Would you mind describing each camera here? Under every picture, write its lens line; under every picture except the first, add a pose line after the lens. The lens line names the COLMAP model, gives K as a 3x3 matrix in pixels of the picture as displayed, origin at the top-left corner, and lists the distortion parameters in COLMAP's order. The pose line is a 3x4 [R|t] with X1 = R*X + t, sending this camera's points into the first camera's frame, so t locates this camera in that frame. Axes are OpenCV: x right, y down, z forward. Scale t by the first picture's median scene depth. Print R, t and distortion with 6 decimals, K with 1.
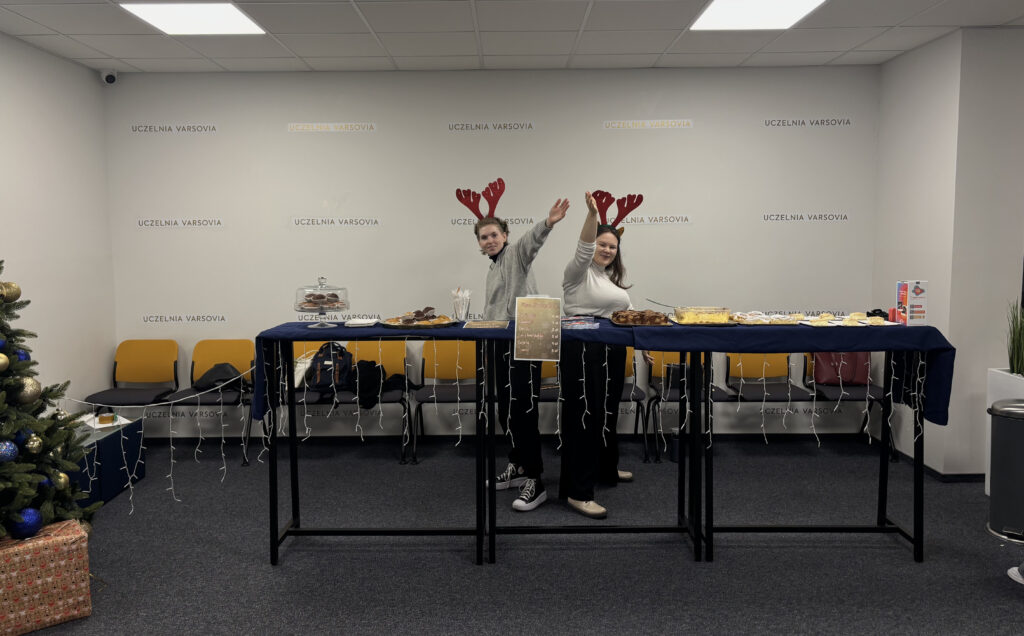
lens RADIAL K [[786.3, 0, 512.8], [0, 786.3, 299.8], [0, 0, 1]] dist [0.033116, -0.008143]
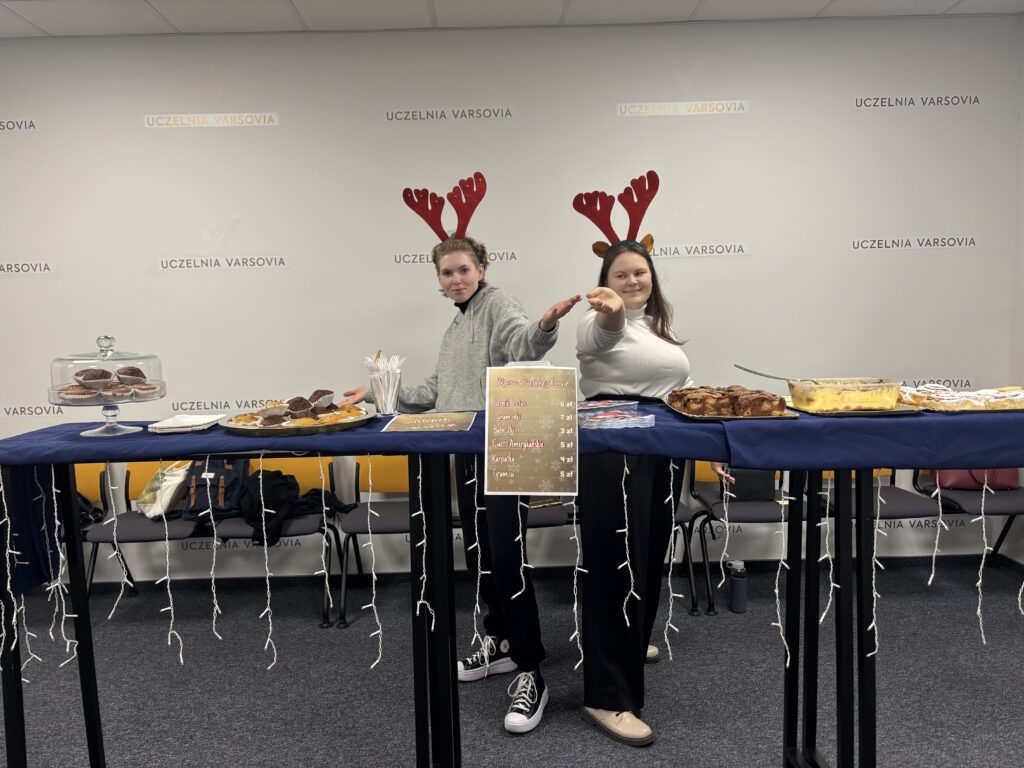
lens RADIAL K [[776.3, 0, 505.6], [0, 776.3, 408.2], [0, 0, 1]] dist [0.029510, -0.002780]
pose [[0.999687, -0.022017, 0.011845, 0.009639], [0.021471, 0.998784, 0.044387, 0.001091], [-0.012808, -0.044119, 0.998944, 0.492633]]
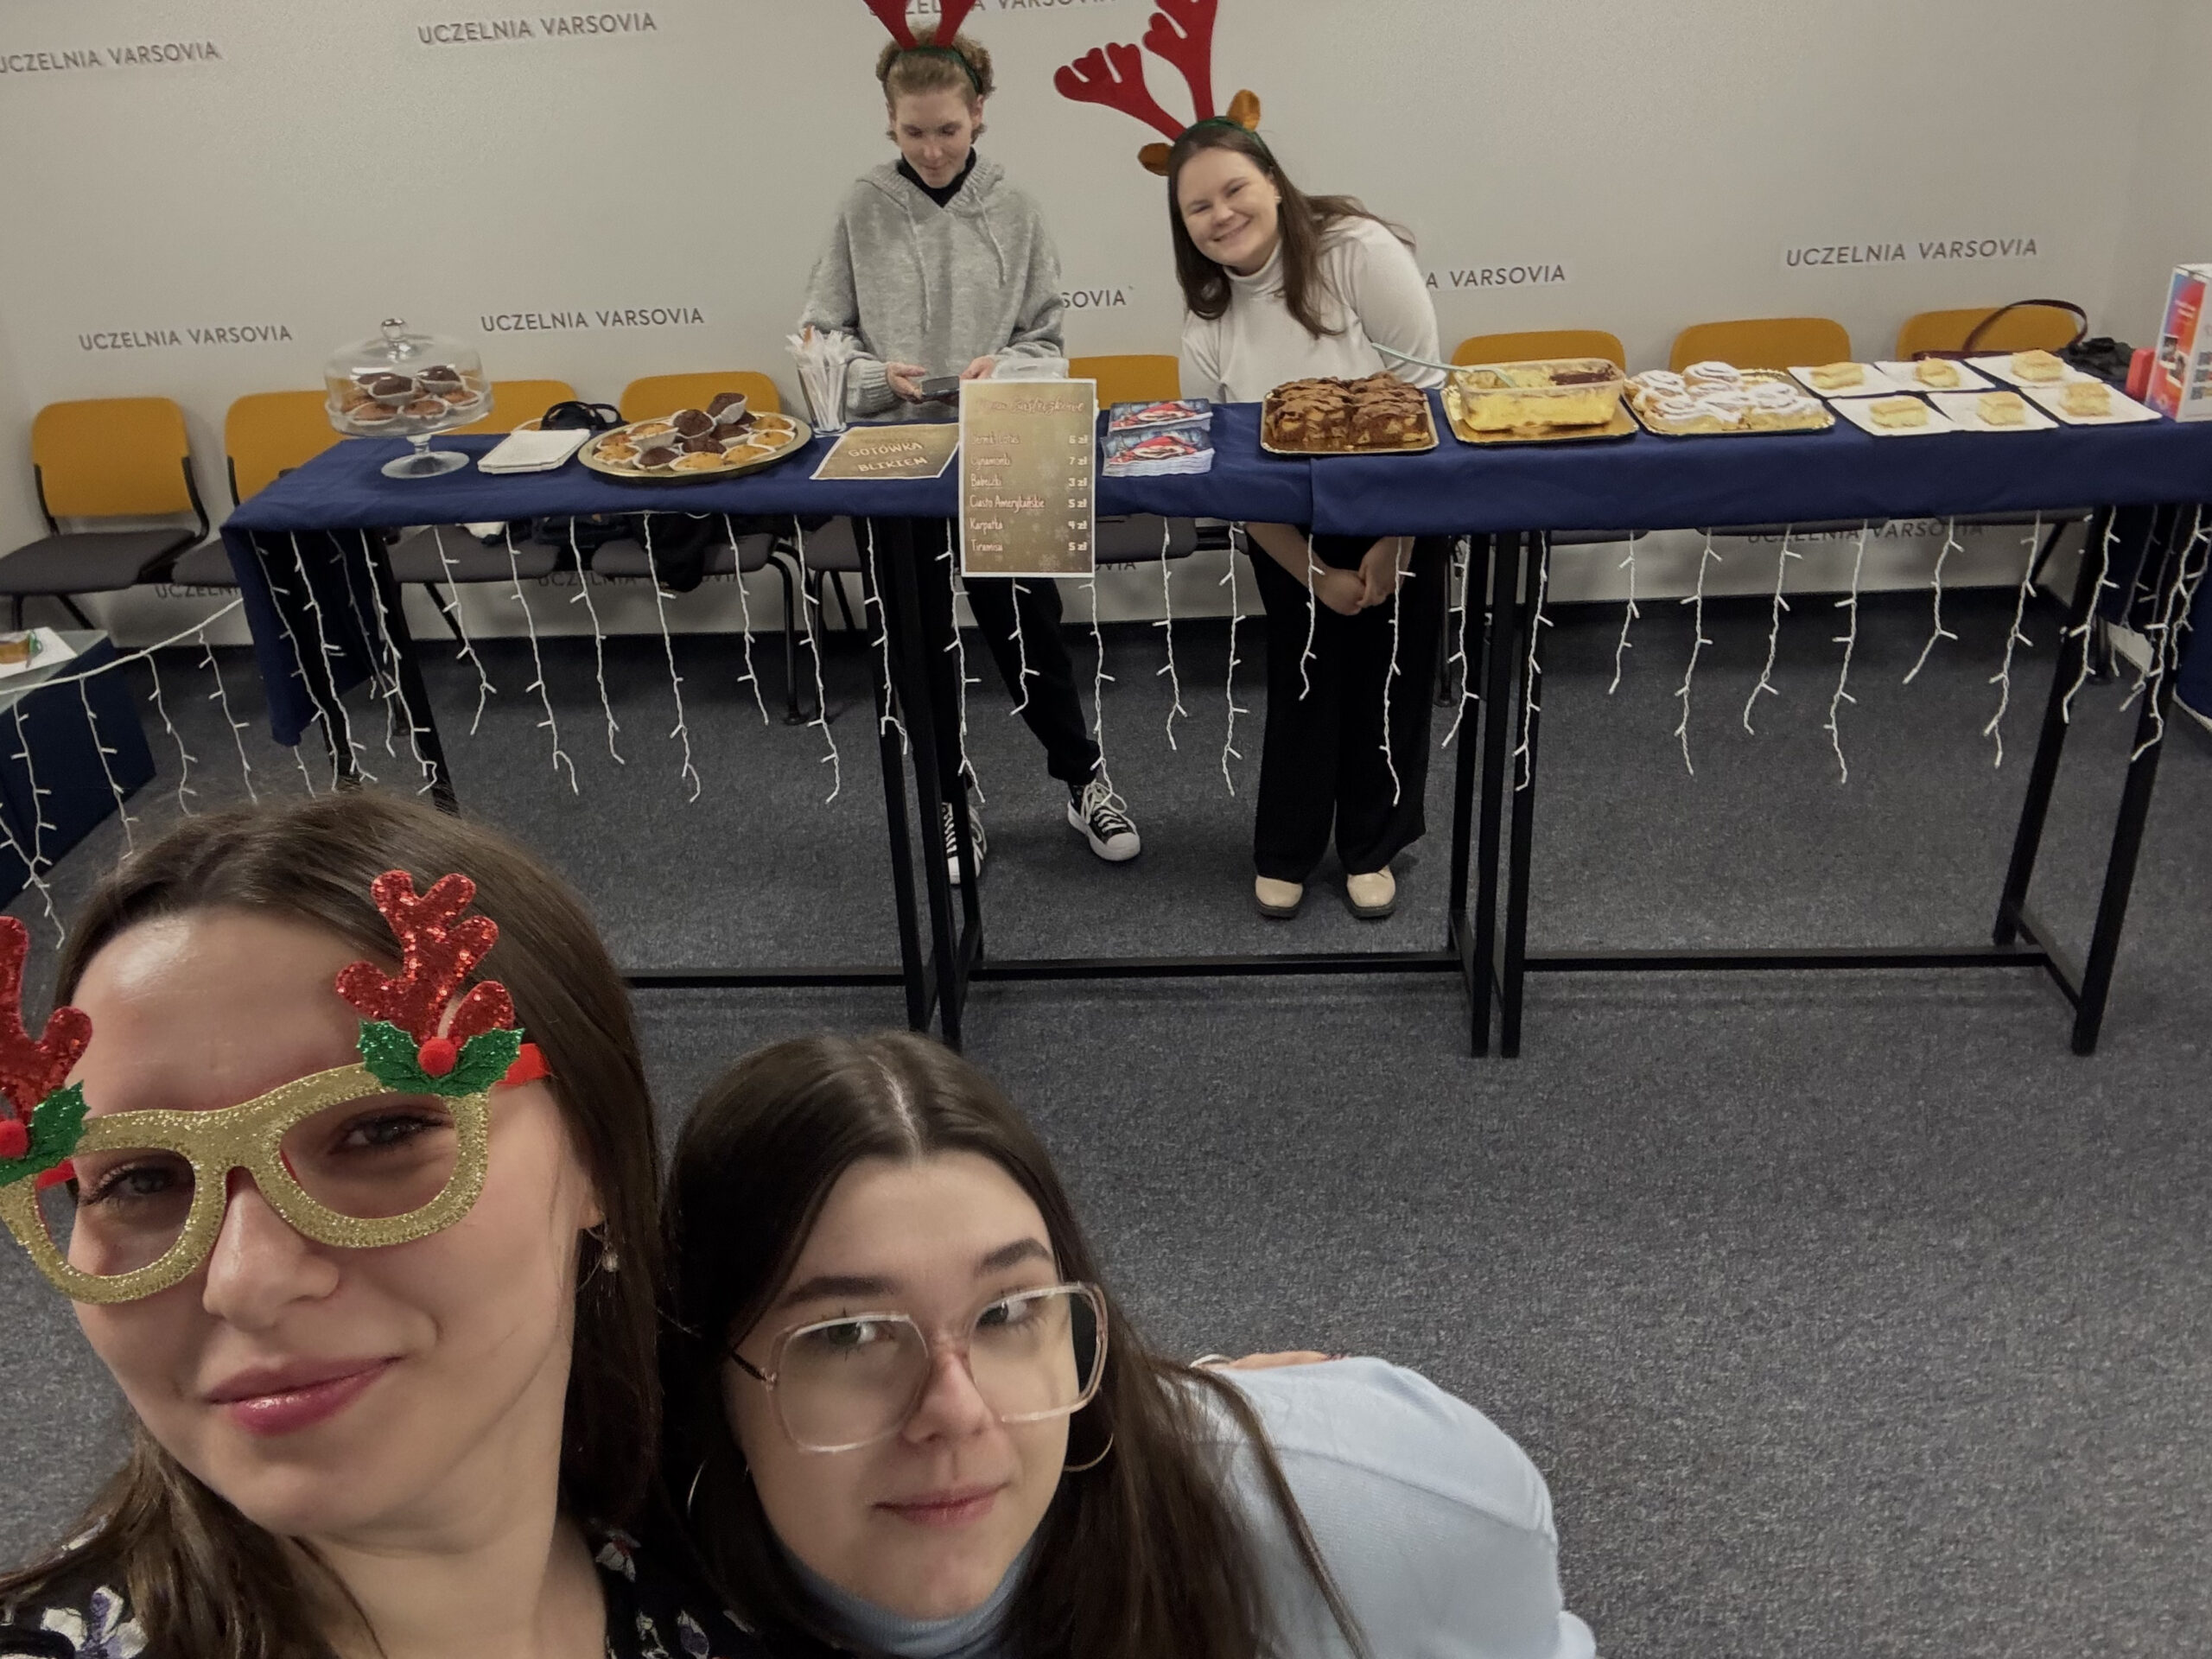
lens RADIAL K [[1782.0, 0, 1088.2], [0, 1782.0, 882.1], [0, 0, 1]] dist [0.158486, -0.236857]
pose [[0.996317, -0.012652, -0.084805, 0.116966], [0.047083, 0.907327, 0.417780, -0.123380], [0.071660, -0.420235, 0.904582, 0.218805]]
